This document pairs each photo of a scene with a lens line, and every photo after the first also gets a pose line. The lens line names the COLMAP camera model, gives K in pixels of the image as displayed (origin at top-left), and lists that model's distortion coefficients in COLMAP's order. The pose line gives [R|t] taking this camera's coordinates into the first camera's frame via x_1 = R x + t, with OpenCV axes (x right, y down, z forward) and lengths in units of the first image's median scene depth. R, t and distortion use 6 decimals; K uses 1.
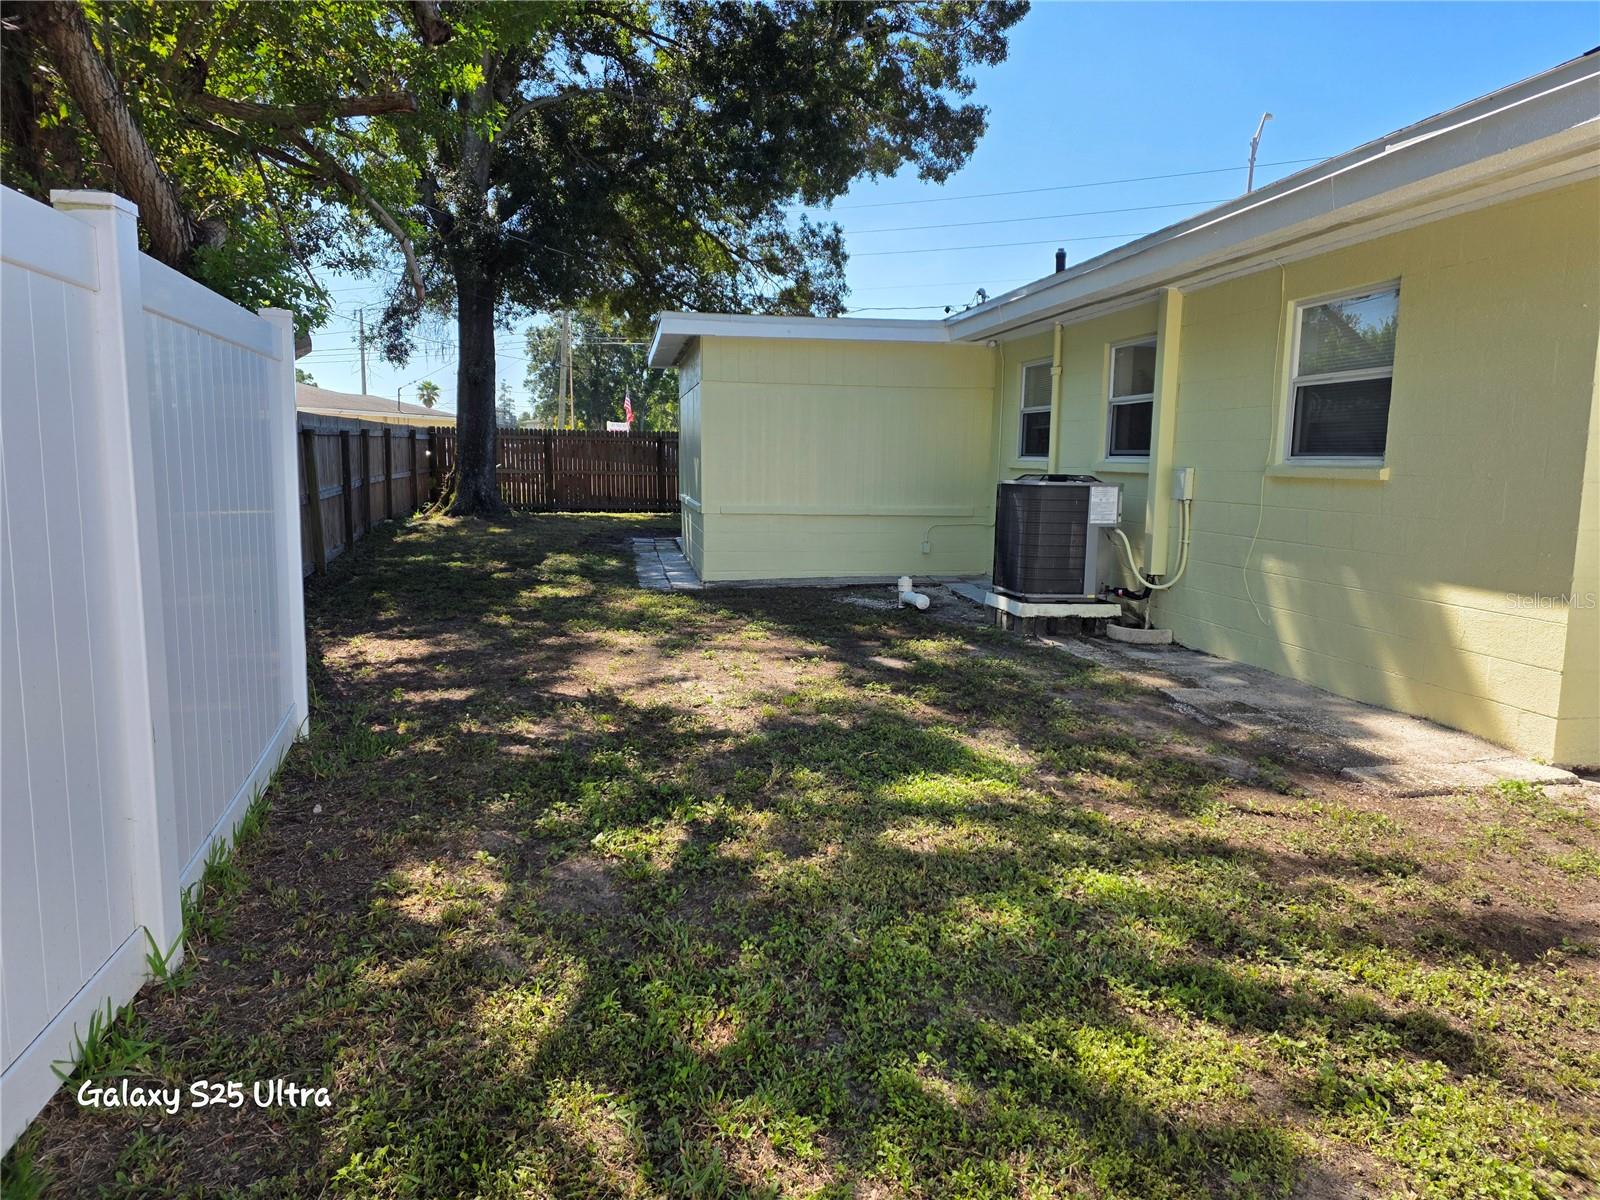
lens RADIAL K [[1065.2, 0, 815.7], [0, 1065.2, 599.0], [0, 0, 1]] dist [0.083987, -0.082947]
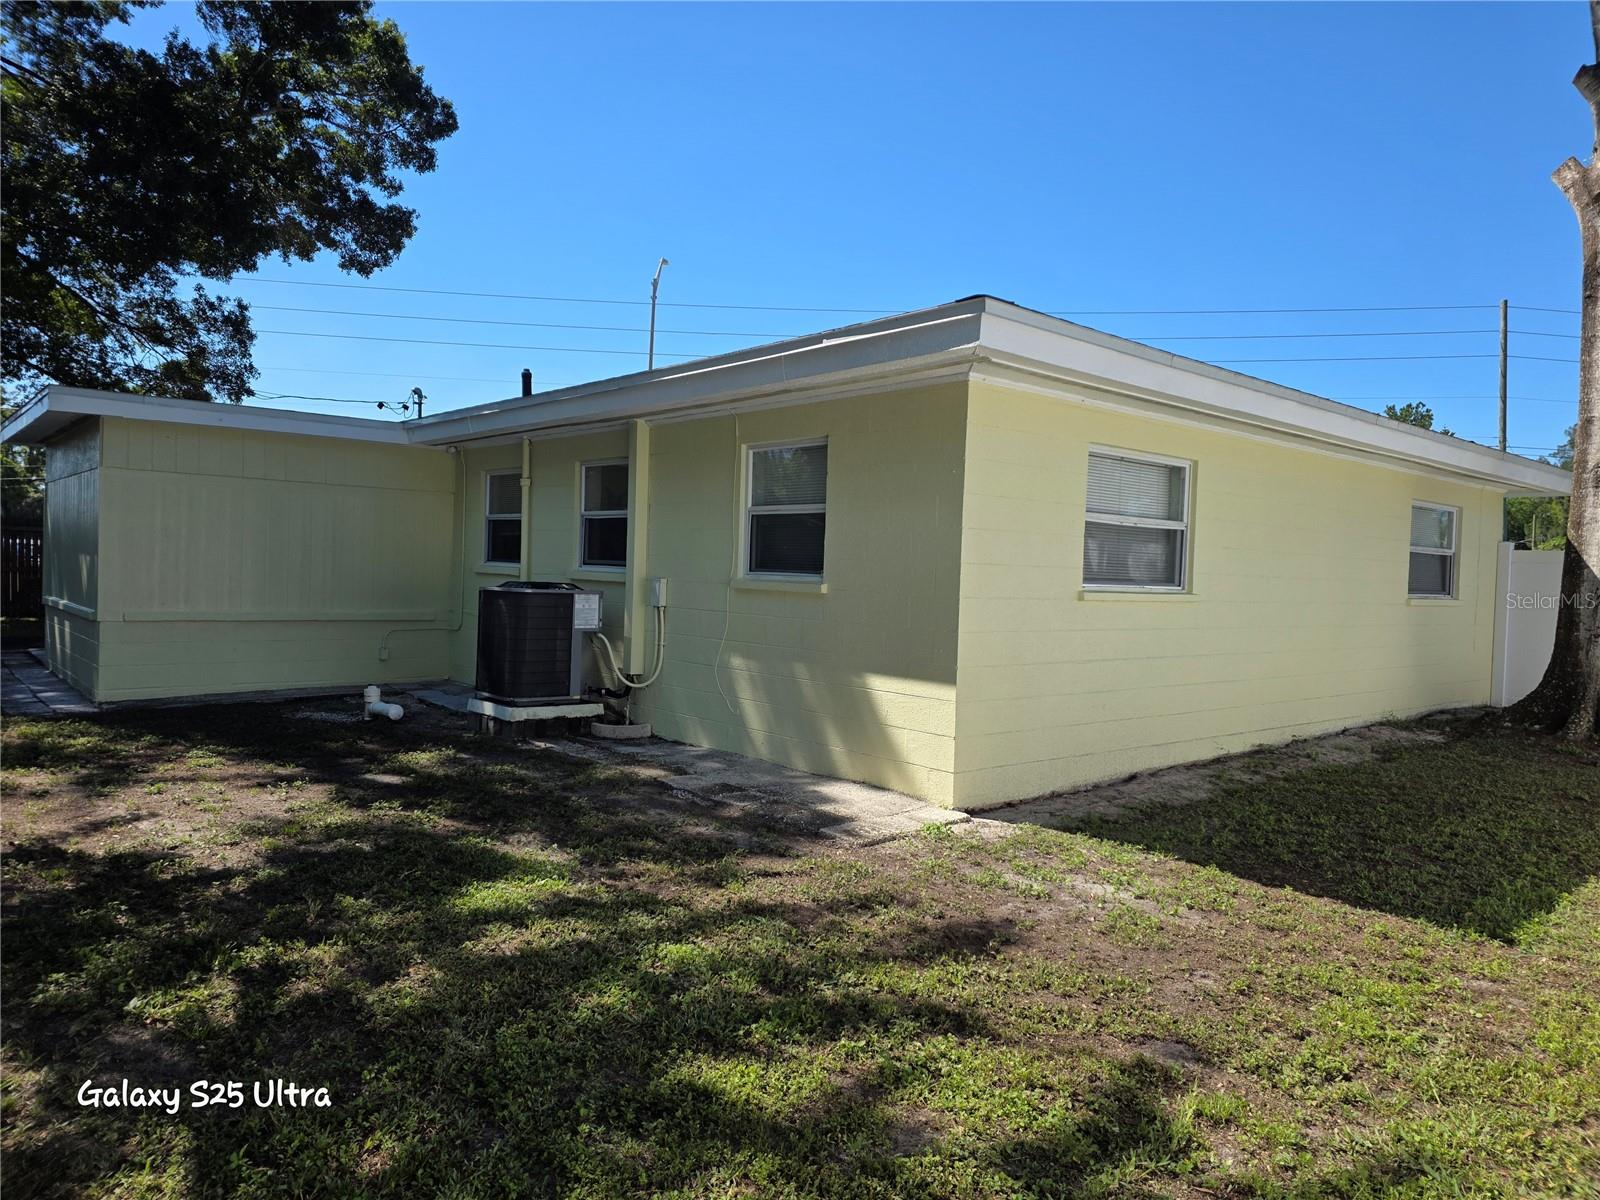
lens RADIAL K [[1065.2, 0, 821.1], [0, 1065.2, 592.6], [0, 0, 1]] dist [0.083987, -0.082947]
pose [[0.860760, 0.001803, 0.509008, -0.111617], [0.047619, 0.995323, -0.084053, -0.007706], [-0.506779, 0.096588, 0.856648, -0.056007]]
